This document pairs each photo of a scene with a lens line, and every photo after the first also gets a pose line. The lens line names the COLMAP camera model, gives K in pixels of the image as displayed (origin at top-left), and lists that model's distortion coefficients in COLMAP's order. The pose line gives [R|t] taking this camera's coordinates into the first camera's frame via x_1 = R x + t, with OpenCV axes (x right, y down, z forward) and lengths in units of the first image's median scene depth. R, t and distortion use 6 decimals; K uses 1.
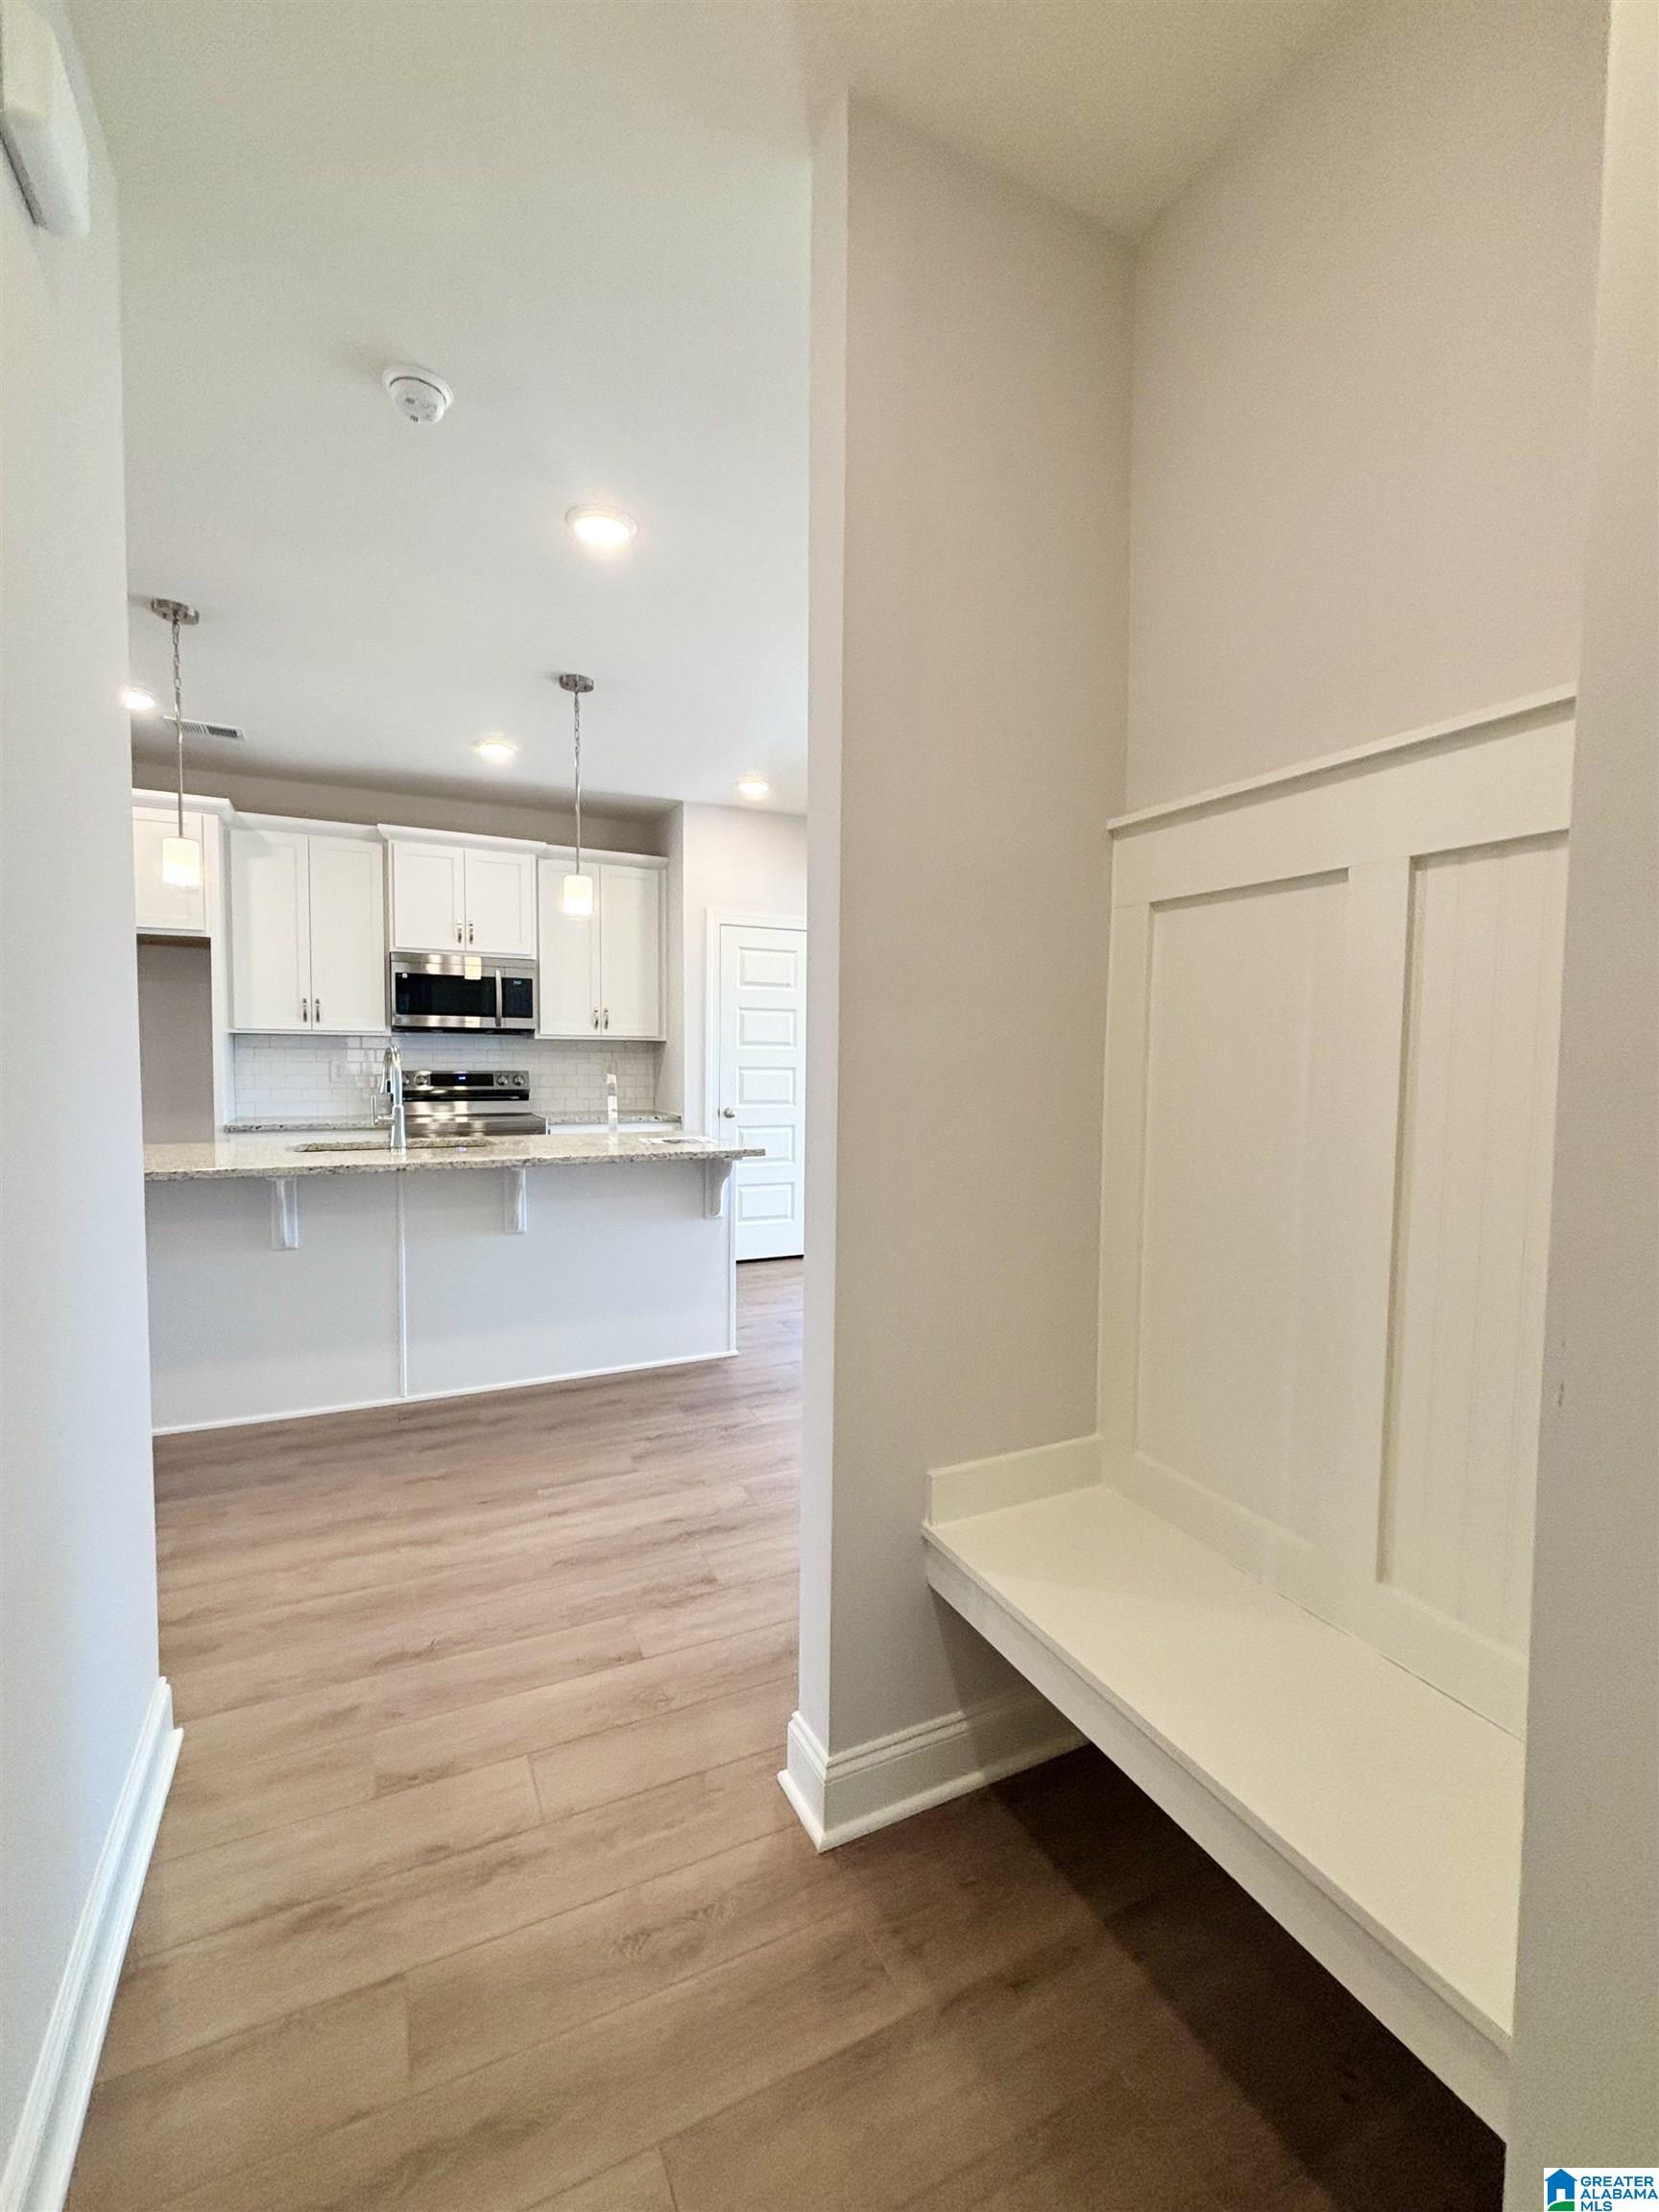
lens RADIAL K [[966.2, 0, 849.4], [0, 966.2, 1118.7], [0, 0, 1]] dist [0.001813, 0.000131]
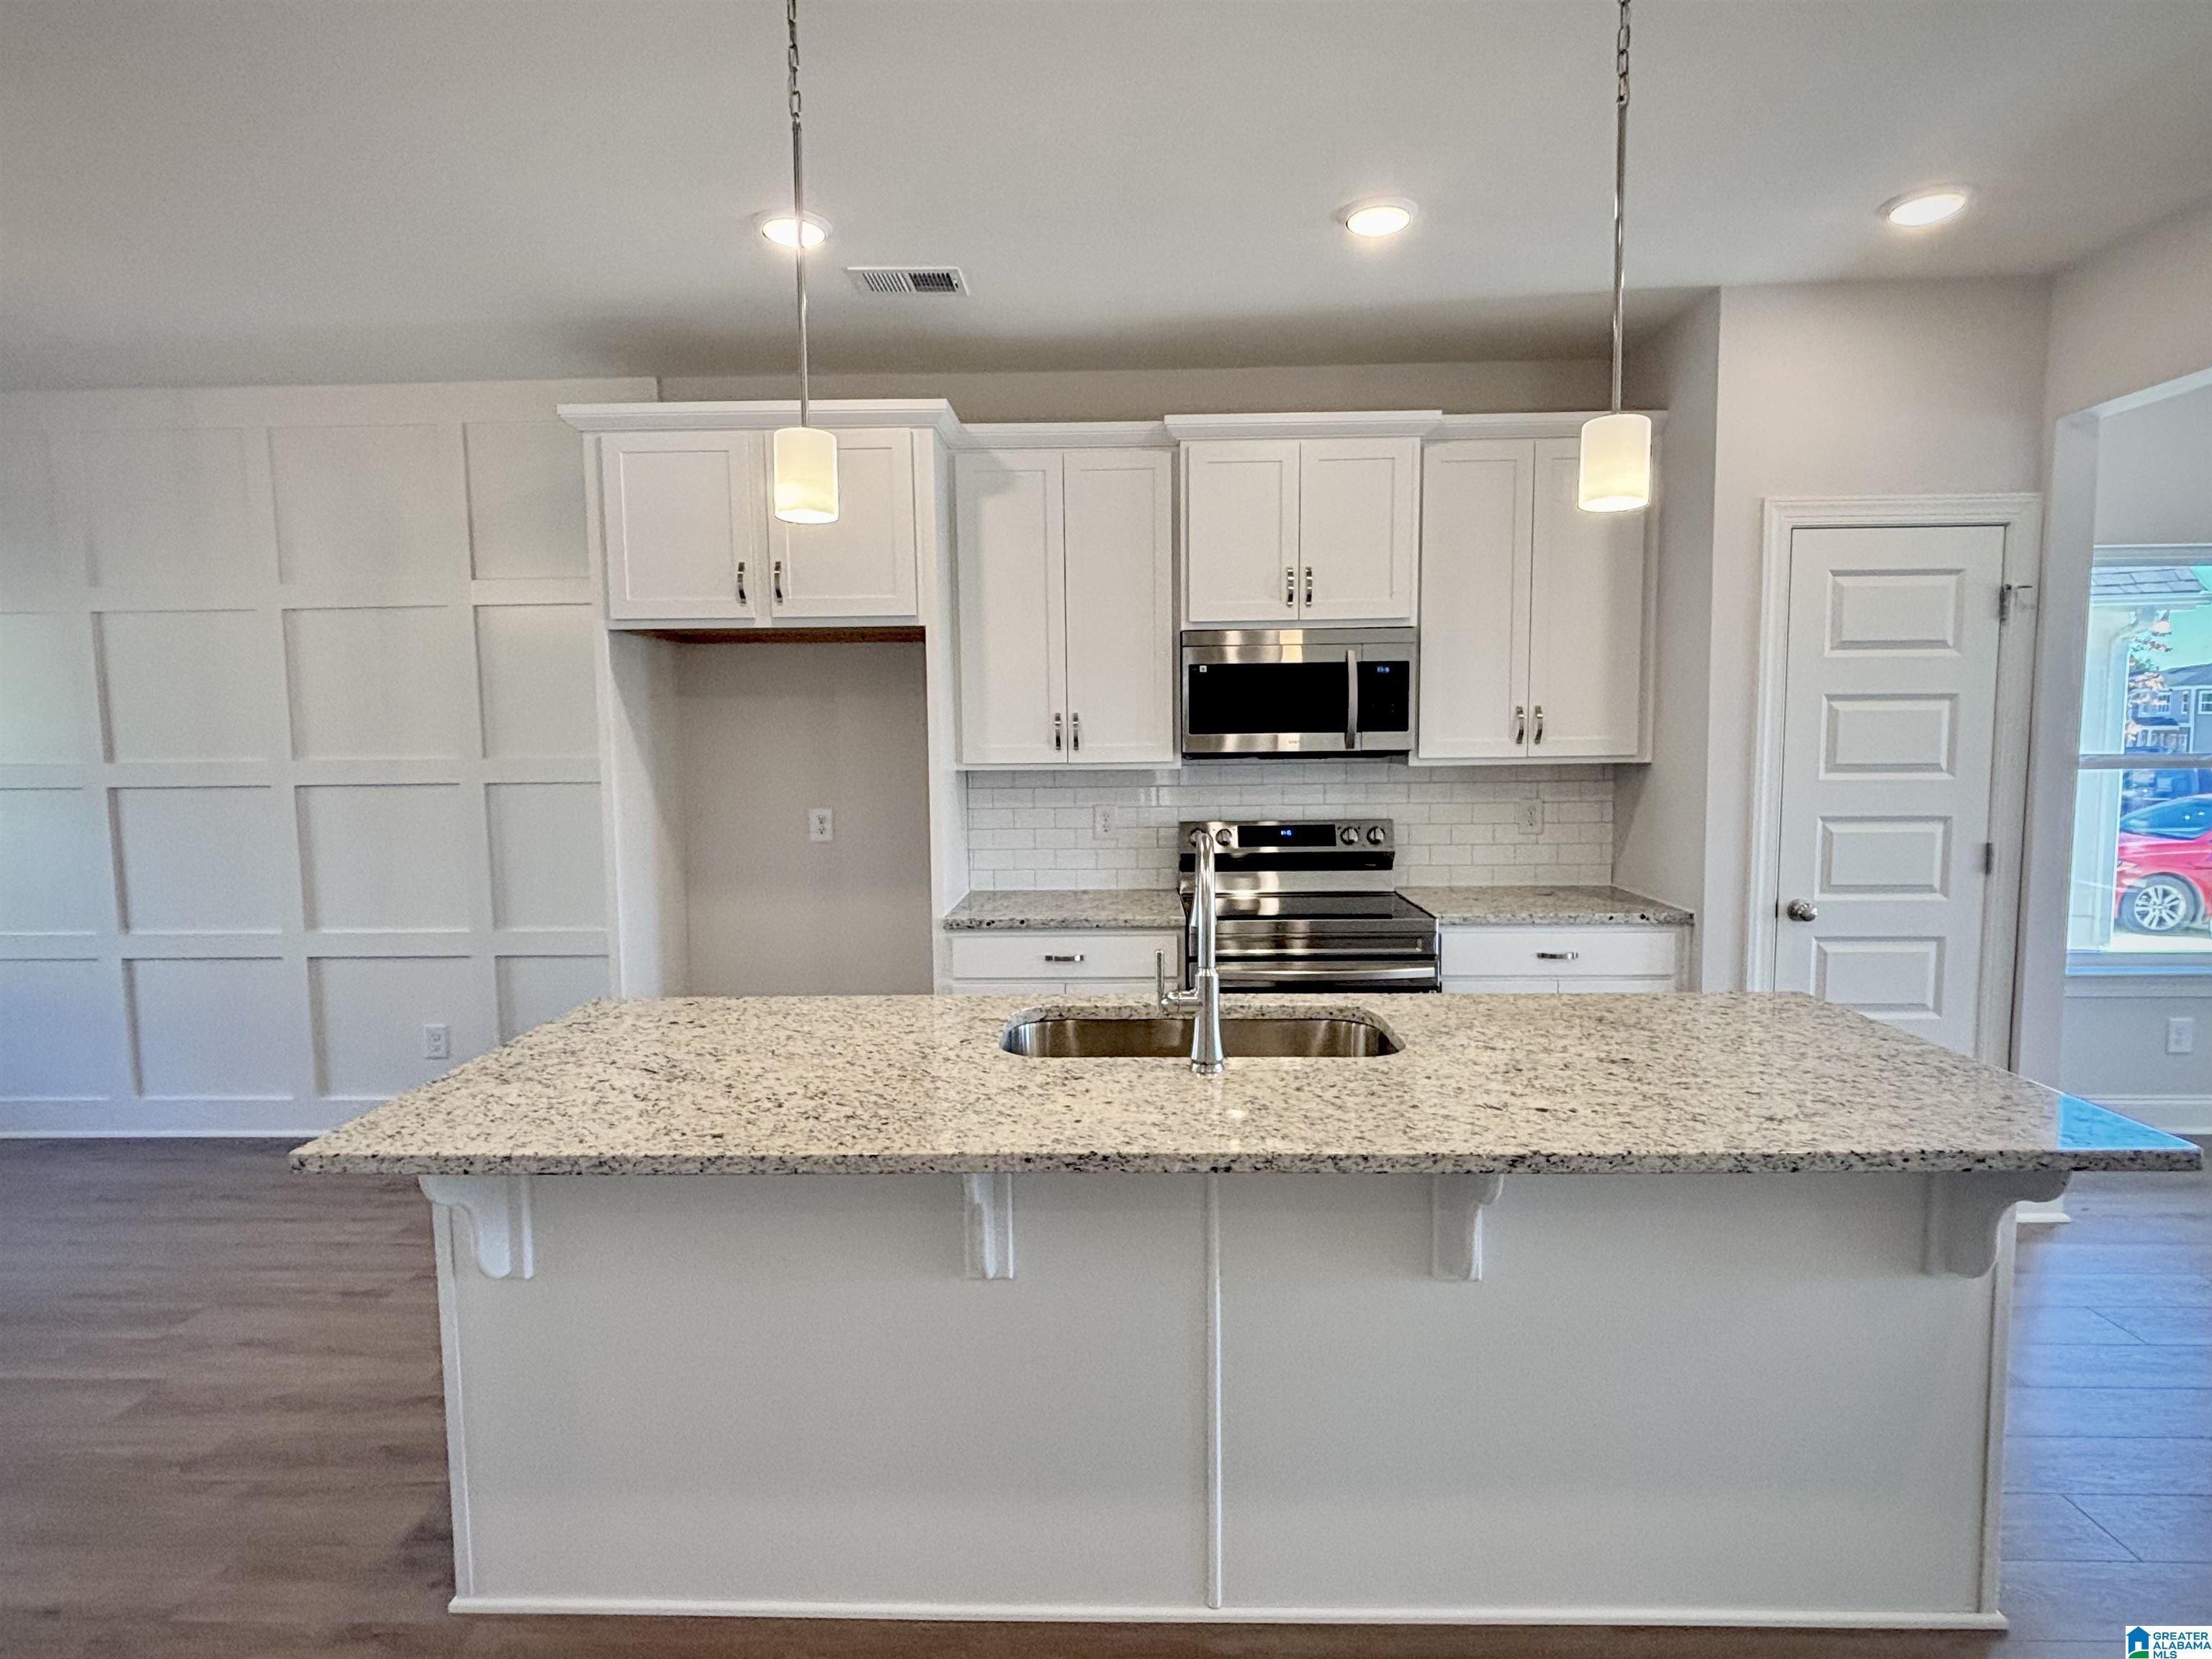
lens RADIAL K [[1152.7, 0, 1106.0], [0, 1152.7, 829.5], [0, 0, 1]] dist [0.002016, 0.000576]
pose [[0.879598, 0.014199, -0.475505, -0.164086], [-0.006761, 0.999827, 0.017349, -0.057711], [0.475669, -0.012046, 0.879542, 0.326671]]
